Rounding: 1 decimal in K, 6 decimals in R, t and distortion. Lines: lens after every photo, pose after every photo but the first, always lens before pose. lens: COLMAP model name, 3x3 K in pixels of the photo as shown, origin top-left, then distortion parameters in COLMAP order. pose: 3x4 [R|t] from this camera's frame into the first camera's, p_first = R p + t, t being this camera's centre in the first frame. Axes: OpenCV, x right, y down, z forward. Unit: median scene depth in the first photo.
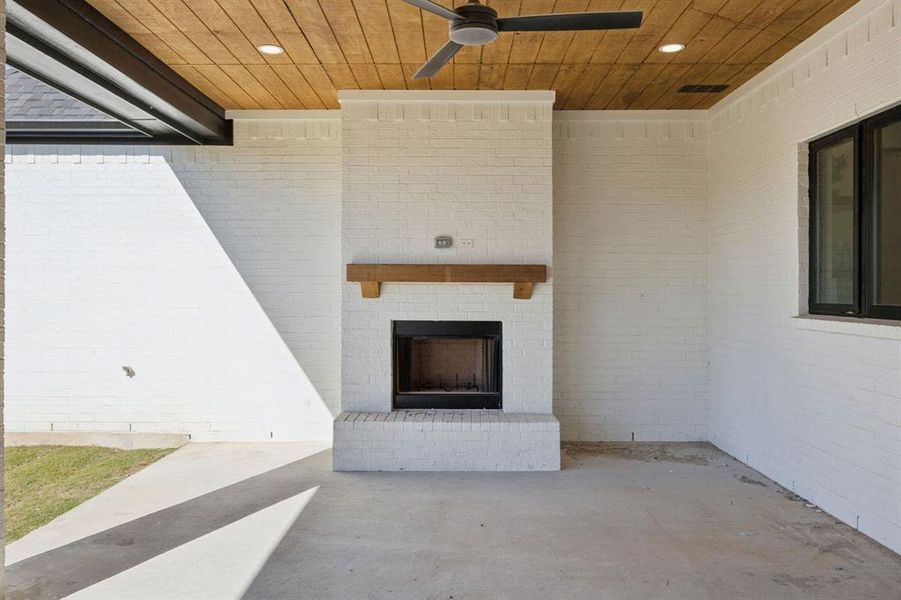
lens RADIAL K [[596.8, 0, 447.8], [0, 596.8, 294.2], [0, 0, 1]] dist [-0.012162, -0.000951]
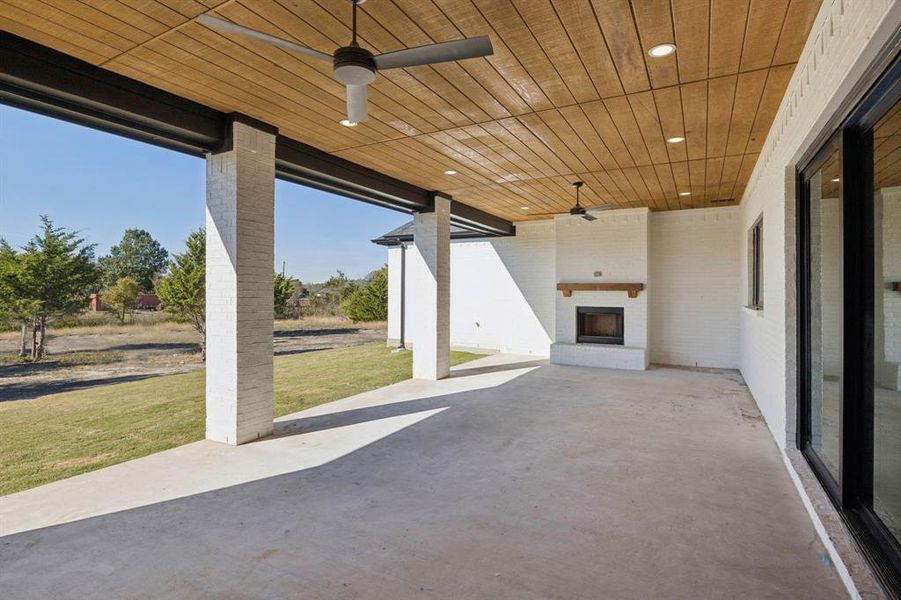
lens RADIAL K [[448.8, 0, 455.0], [0, 448.8, 296.9], [0, 0, 1]] dist [-0.003240, -0.000508]
pose [[0.877433, 0.005128, -0.479671, 0.354696], [-0.002543, 0.999979, 0.006037, -0.004417], [0.479692, -0.004077, 0.877427, -0.858055]]
